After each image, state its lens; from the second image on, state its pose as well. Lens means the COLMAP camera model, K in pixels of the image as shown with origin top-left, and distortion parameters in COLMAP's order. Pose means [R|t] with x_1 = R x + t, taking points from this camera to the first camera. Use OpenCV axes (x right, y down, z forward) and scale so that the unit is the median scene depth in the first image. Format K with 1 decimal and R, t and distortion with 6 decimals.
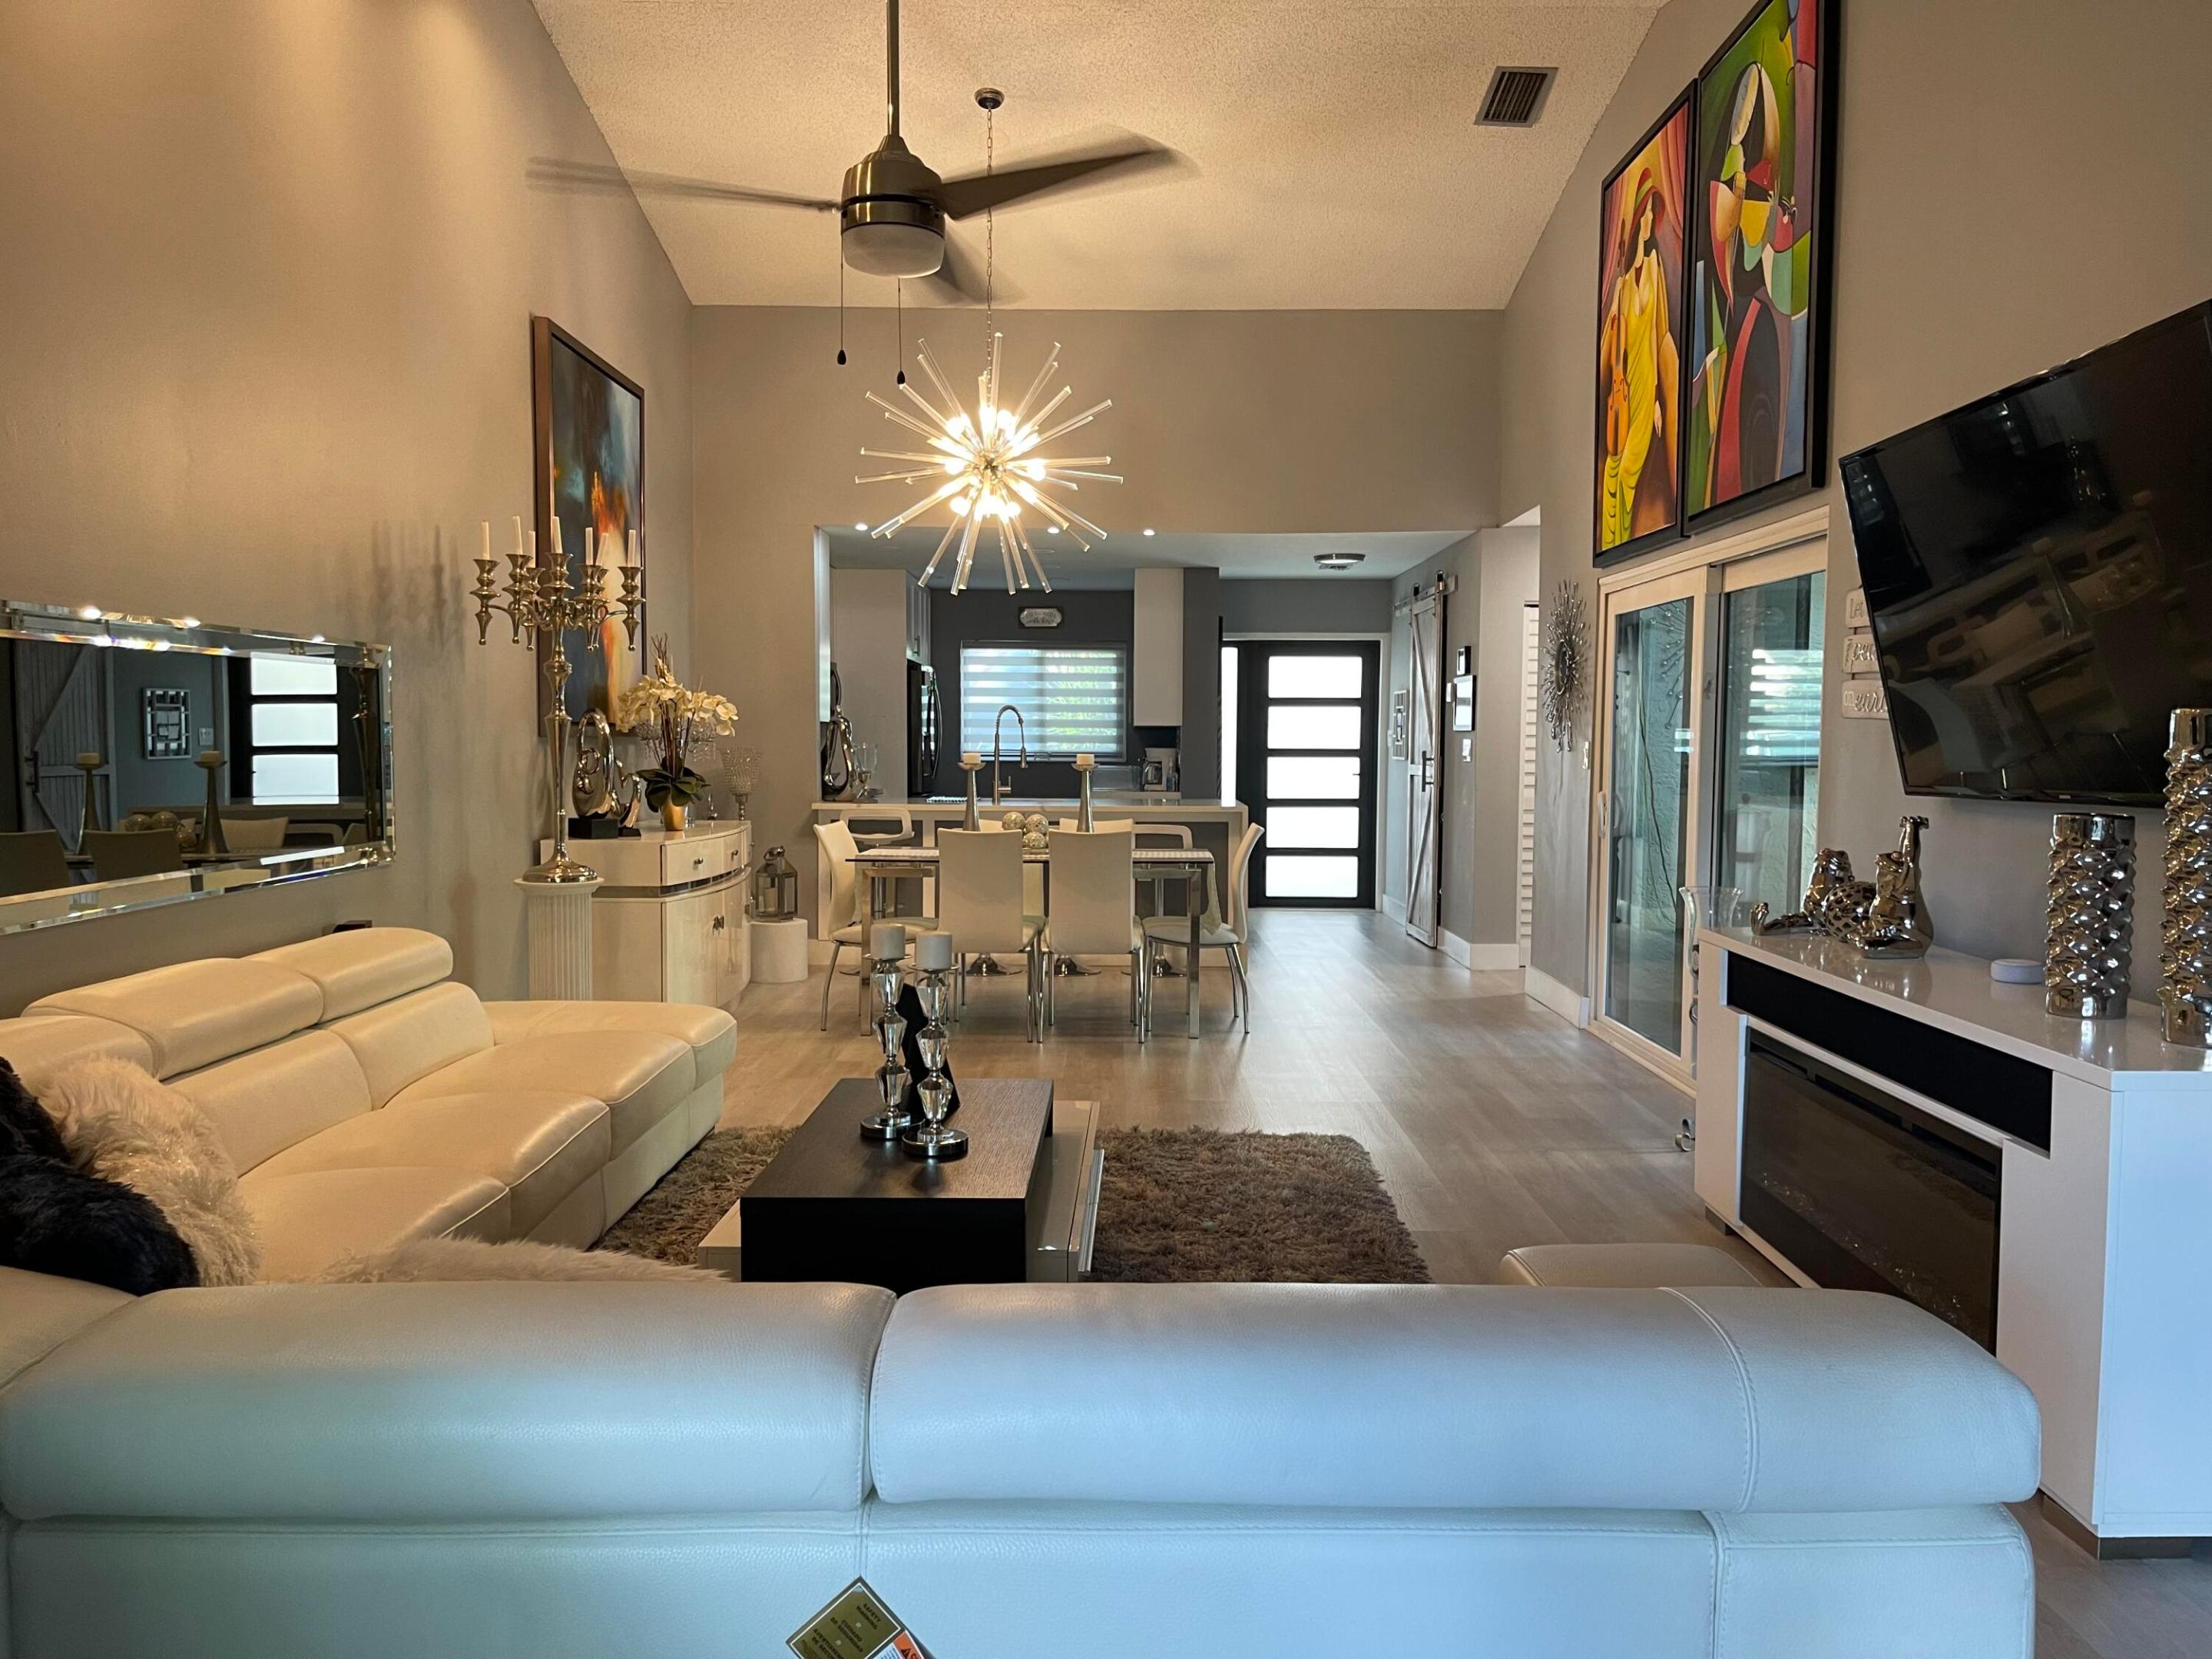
lens RADIAL K [[1683.8, 0, 1097.9], [0, 1683.8, 834.6], [0, 0, 1]] dist [0.057860, -0.053933]
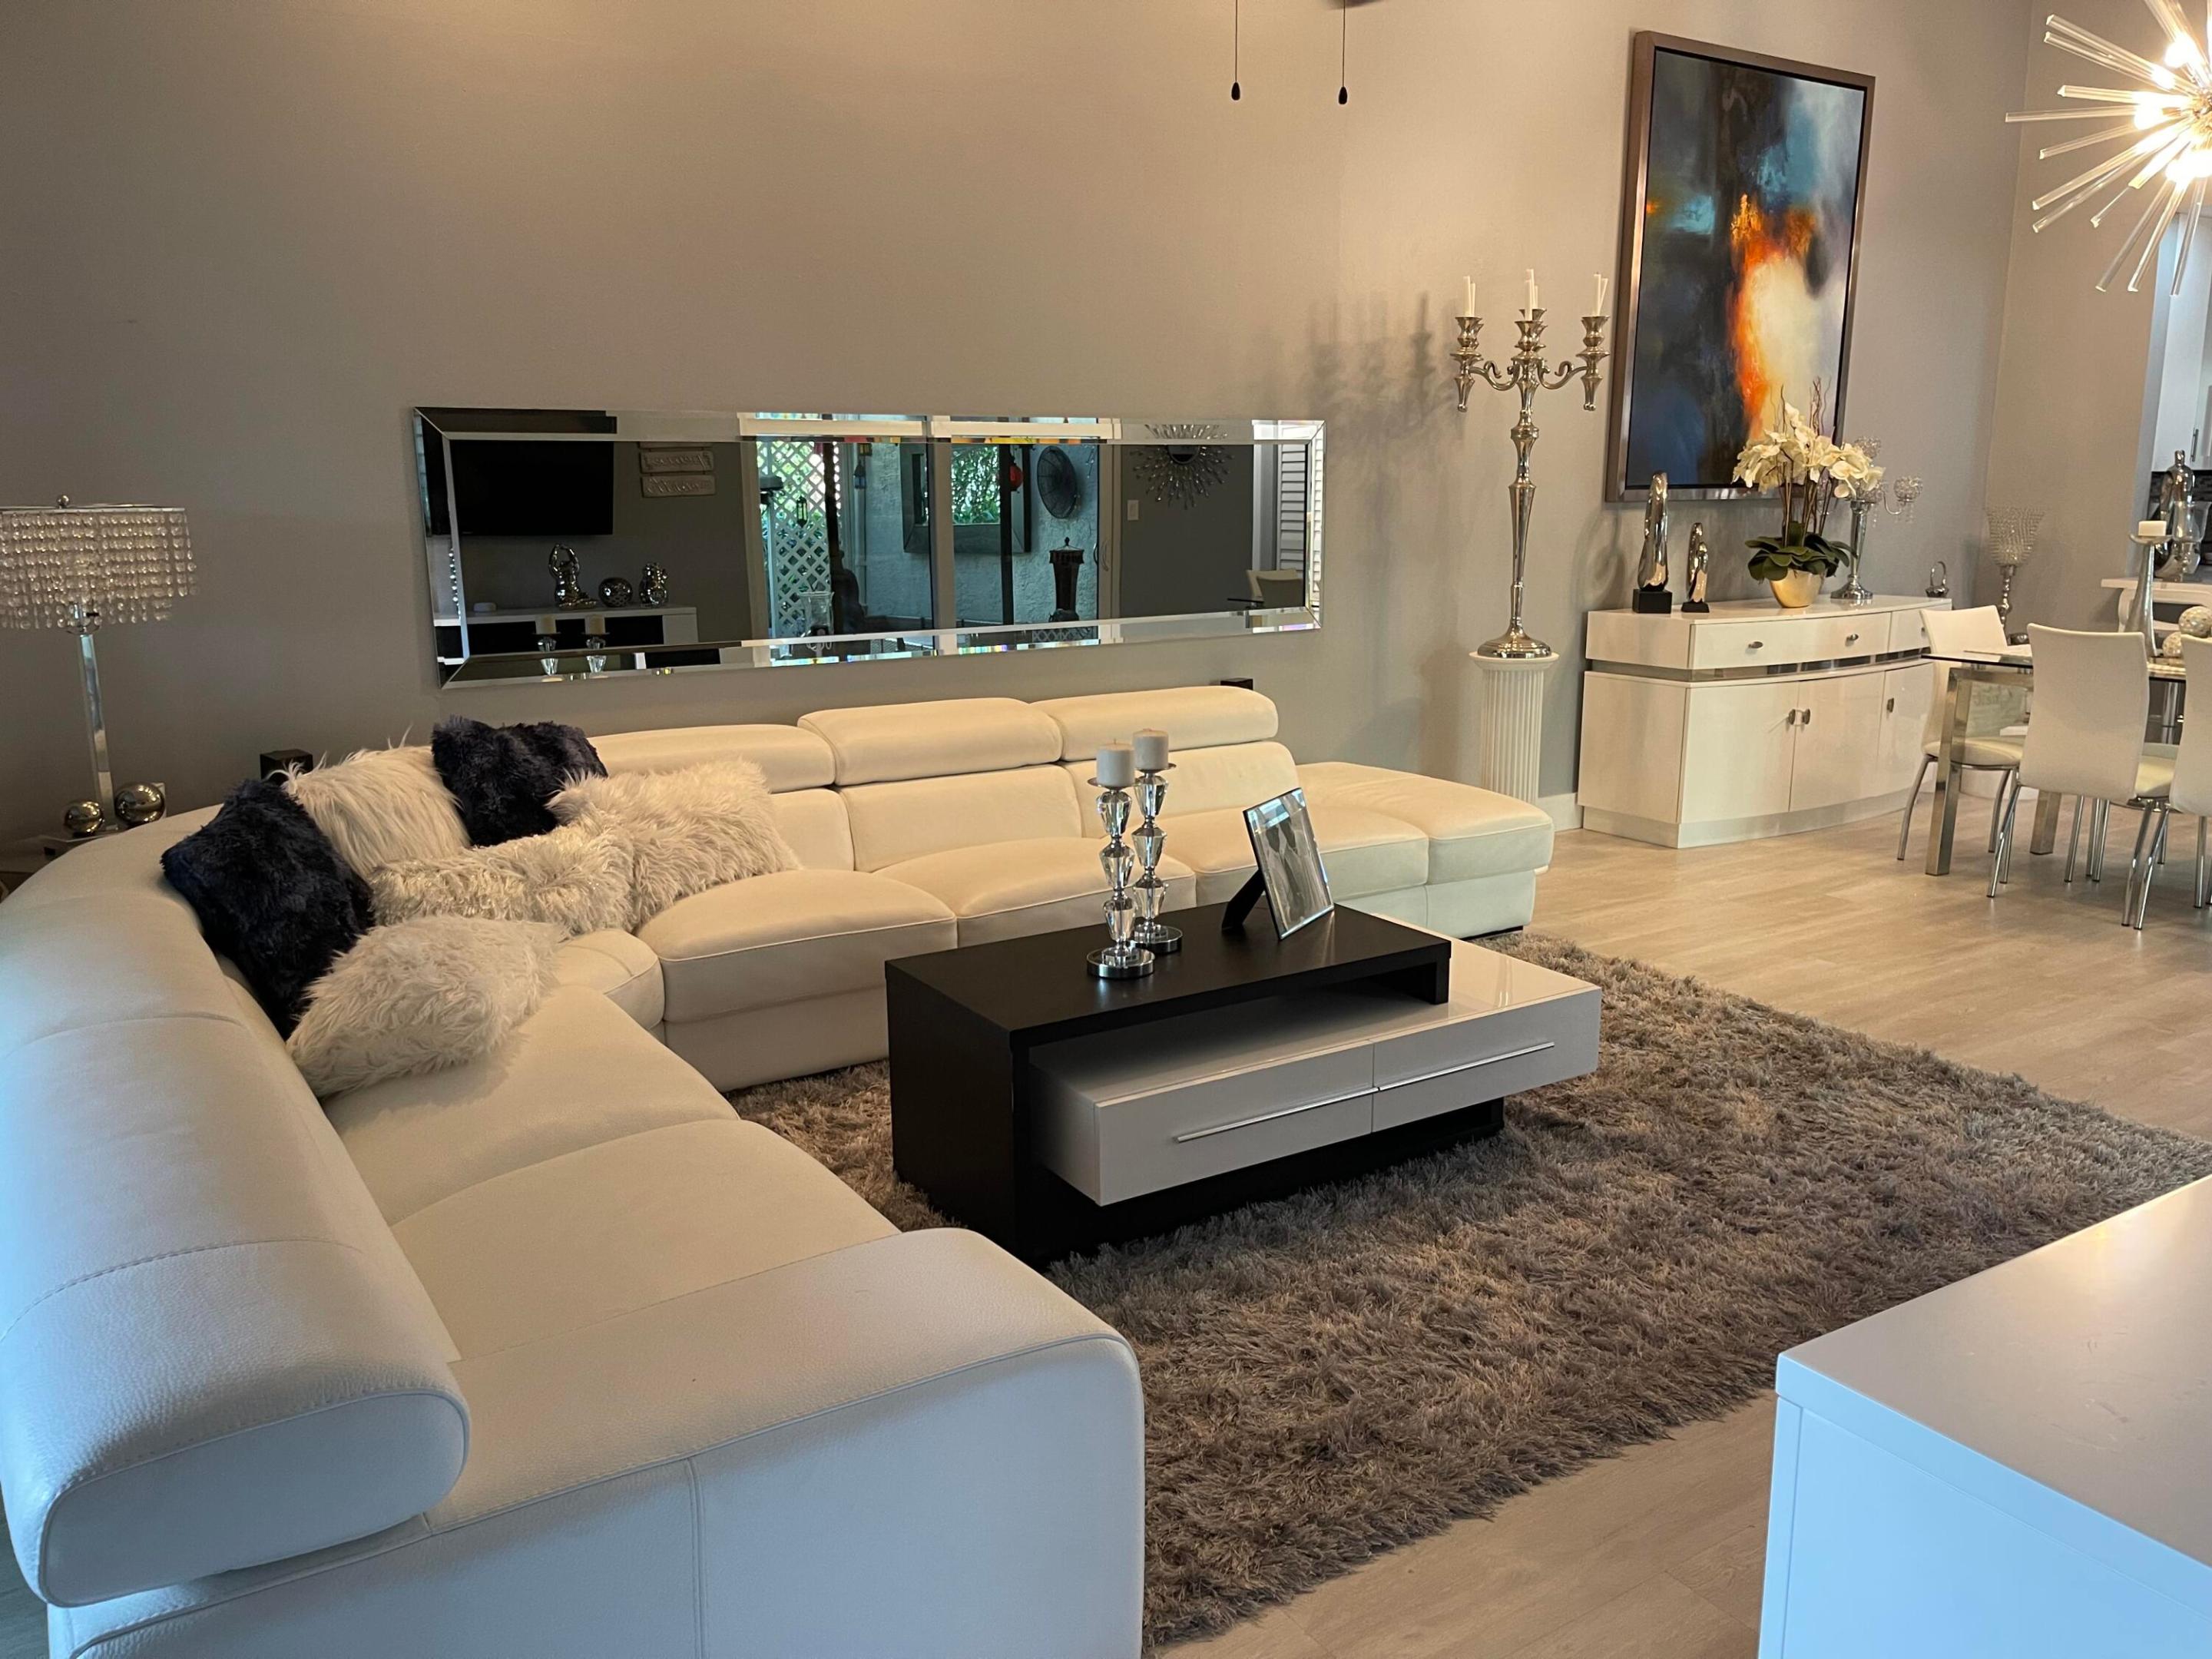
lens RADIAL K [[1683.8, 0, 1105.1], [0, 1683.8, 831.5], [0, 0, 1]] dist [0.057860, -0.053933]
pose [[0.552592, 0.173119, -0.815274, 0.324064], [-0.046259, 0.983053, 0.177392, -0.031108], [0.832167, -0.060312, 0.551236, 0.225108]]
